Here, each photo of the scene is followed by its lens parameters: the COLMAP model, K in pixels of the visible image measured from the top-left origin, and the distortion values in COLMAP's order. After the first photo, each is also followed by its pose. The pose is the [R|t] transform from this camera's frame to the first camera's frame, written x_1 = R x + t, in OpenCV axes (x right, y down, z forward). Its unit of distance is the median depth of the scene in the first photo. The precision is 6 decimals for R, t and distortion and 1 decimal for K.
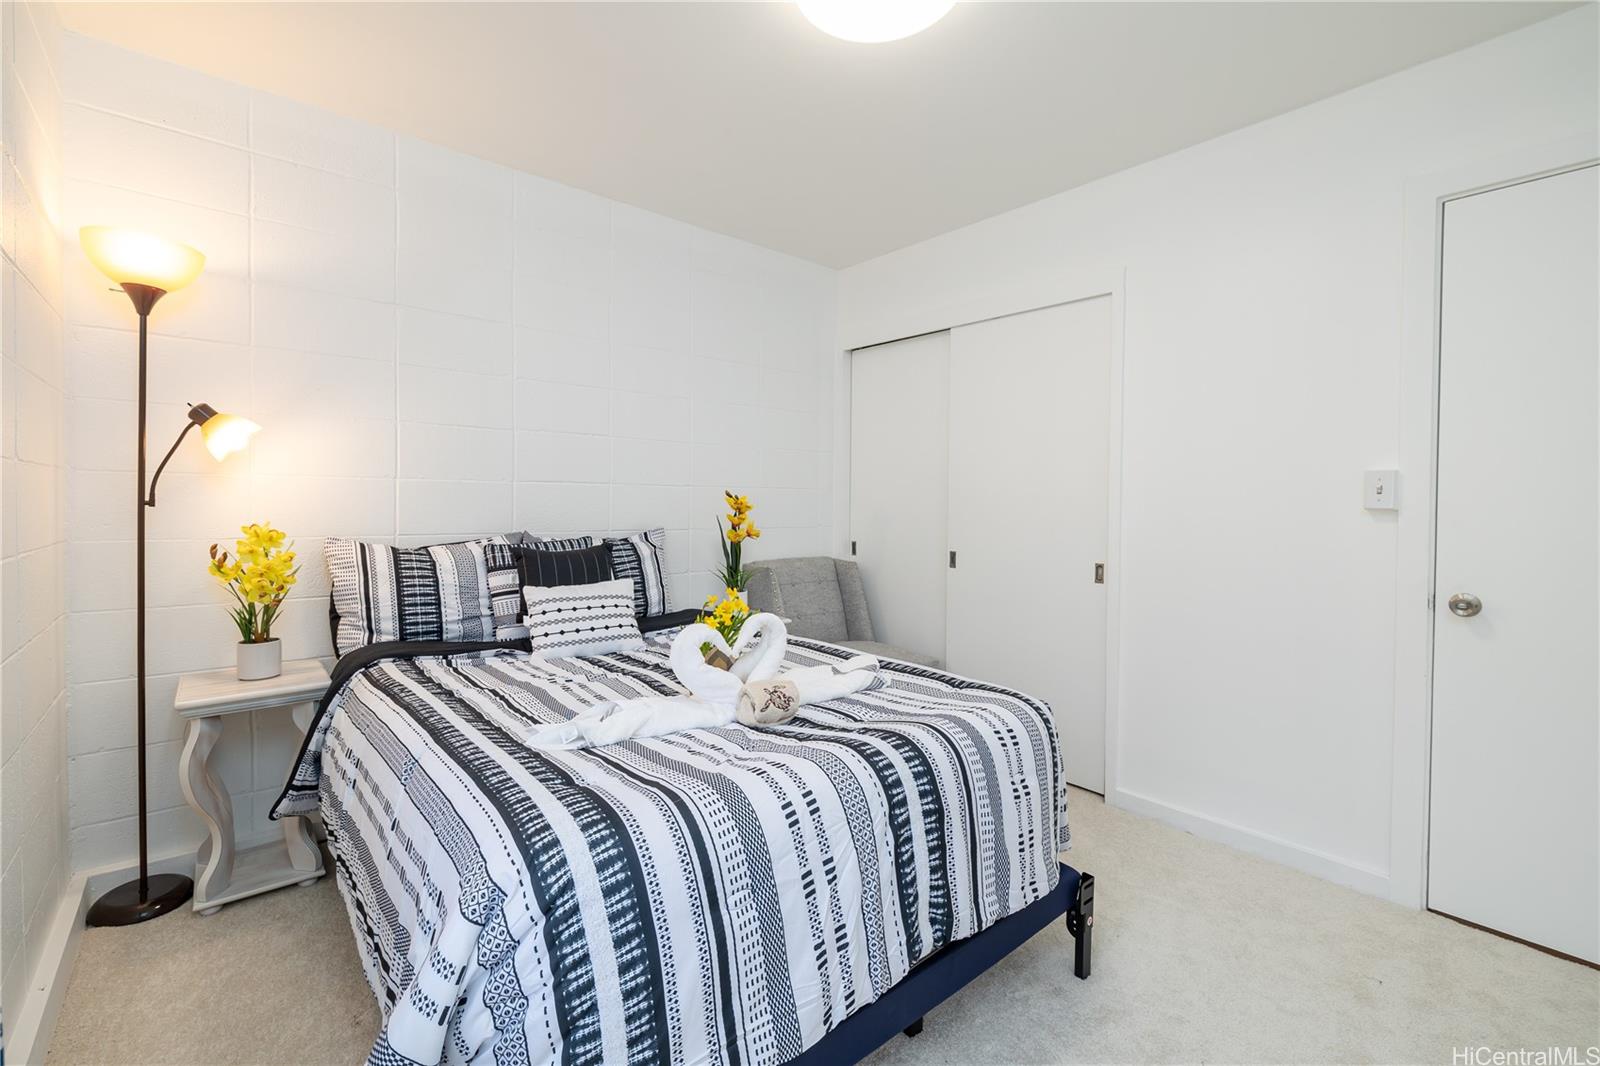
lens RADIAL K [[675.0, 0, 811.9], [0, 675.0, 511.6], [0, 0, 1]] dist [-0.000806, -0.000047]
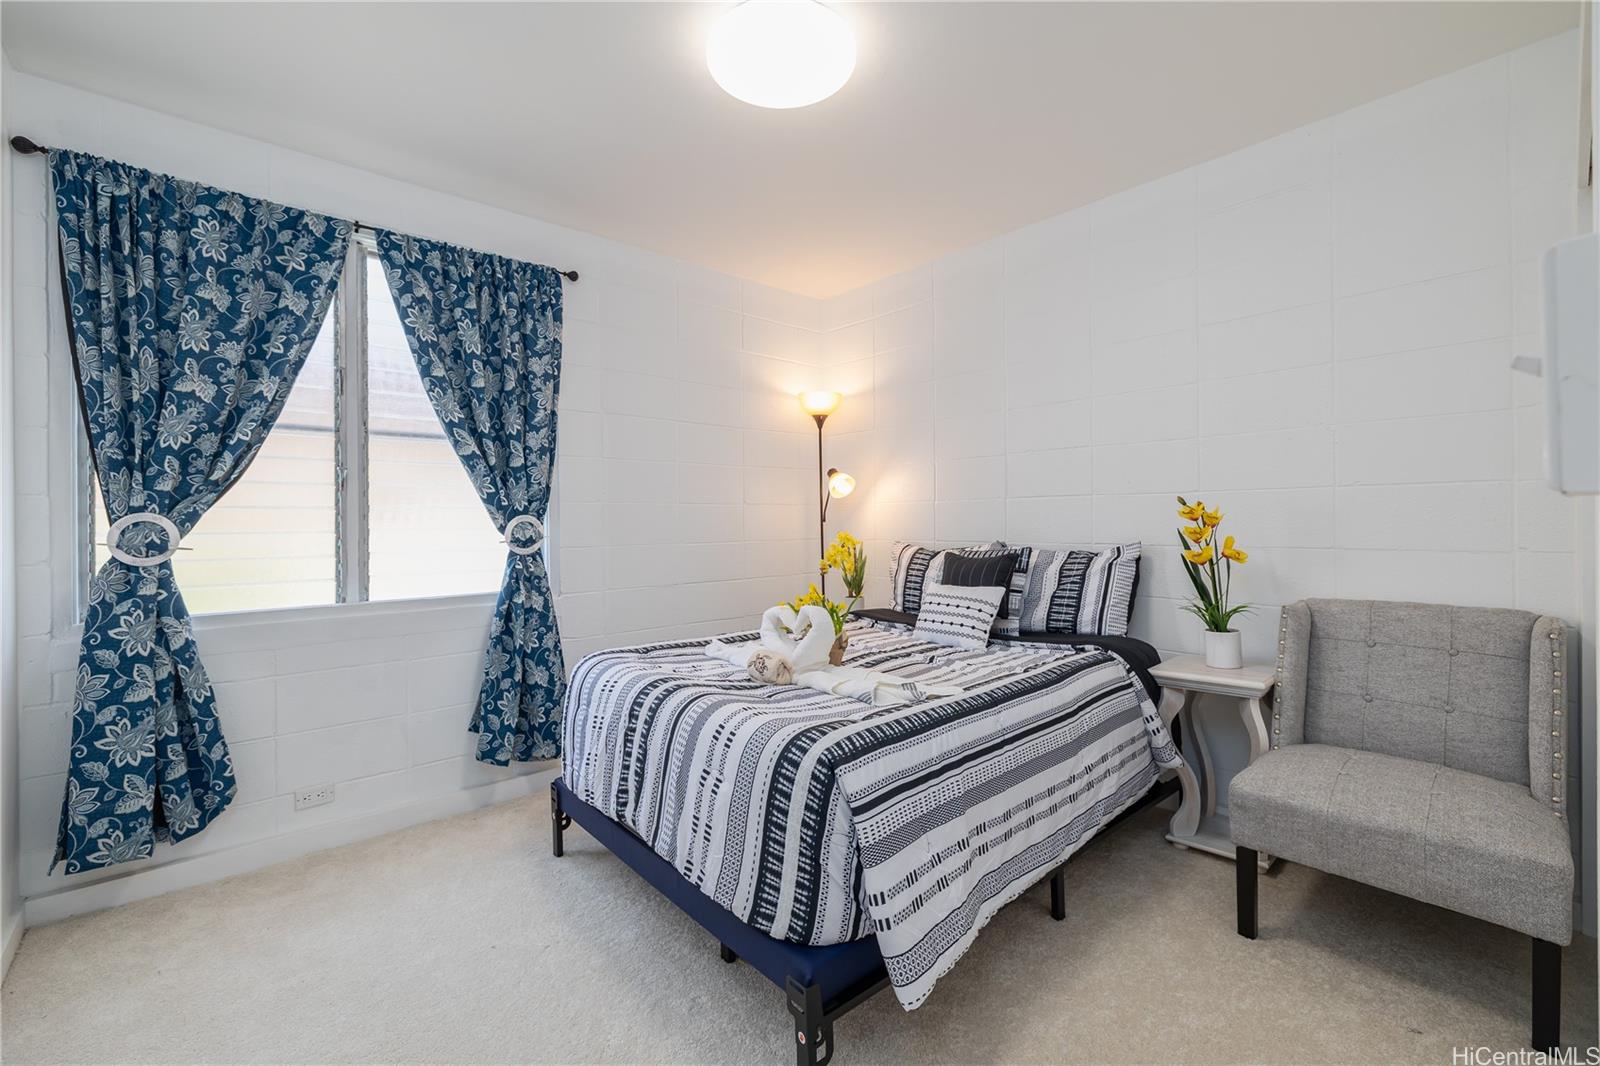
lens RADIAL K [[719.7, 0, 800.0], [0, 719.7, 533.0], [0, 0, 1]] dist [0.002053, 0.000428]
pose [[-0.011358, 0.008237, -0.999902, 0.958279], [0.001473, 0.999965, 0.008221, 0.004789], [0.999934, -0.001380, -0.011370, 0.769760]]
